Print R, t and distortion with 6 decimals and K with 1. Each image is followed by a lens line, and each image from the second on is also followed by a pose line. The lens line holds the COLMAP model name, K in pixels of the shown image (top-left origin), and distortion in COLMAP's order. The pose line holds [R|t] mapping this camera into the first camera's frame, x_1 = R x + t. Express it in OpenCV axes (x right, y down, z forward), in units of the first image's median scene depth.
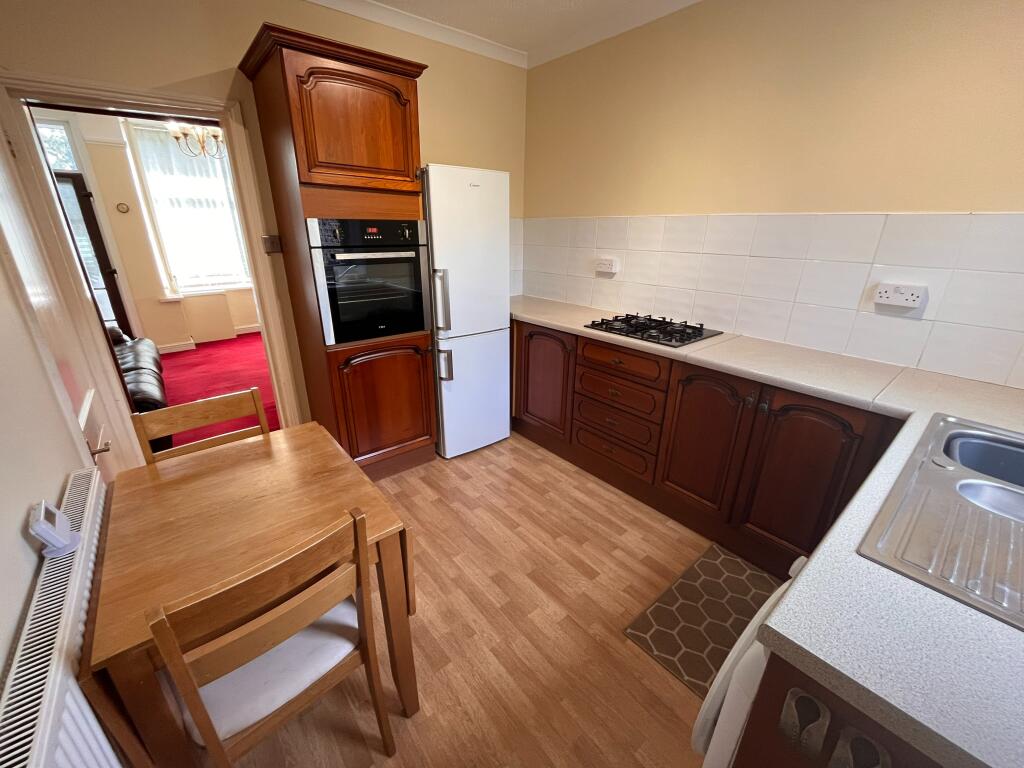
lens RADIAL K [[414.6, 0, 508.5], [0, 414.6, 383.2], [0, 0, 1]] dist [-0.002578, -0.000062]
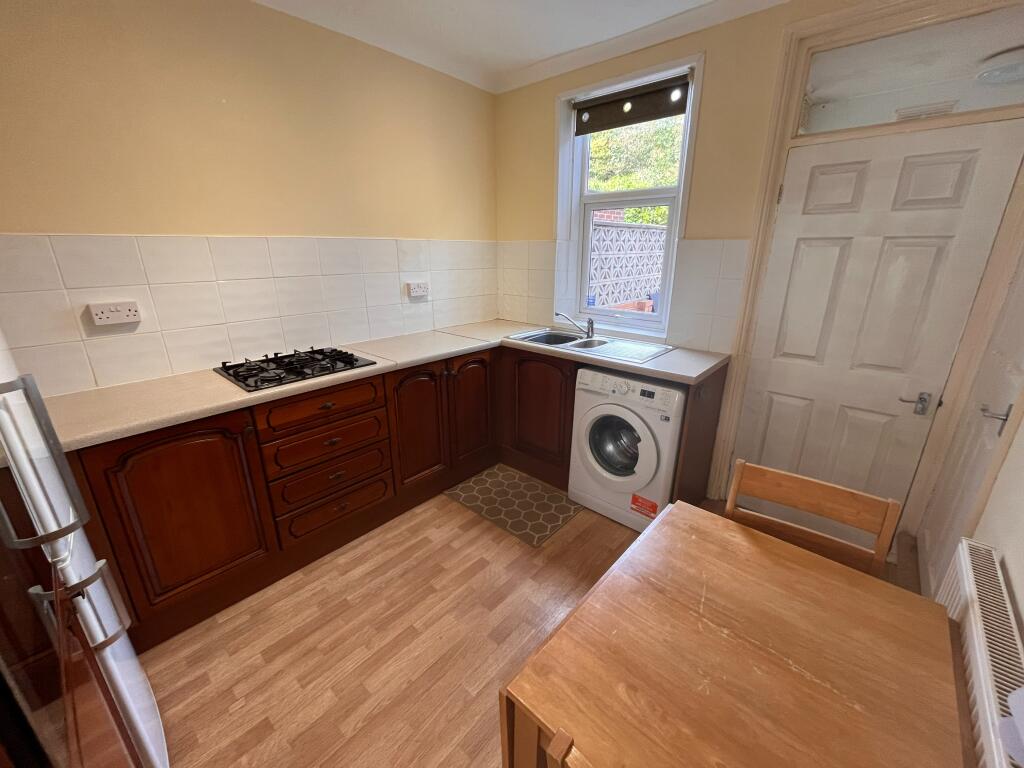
lens RADIAL K [[414.6, 0, 510.1], [0, 414.6, 386.8], [0, 0, 1]] dist [-0.002578, -0.000062]
pose [[-0.149051, -0.323231, 0.934508, -0.581726], [0.348829, 0.867119, 0.355559, -0.261507], [-0.925258, 0.378980, -0.016493, 0.658818]]
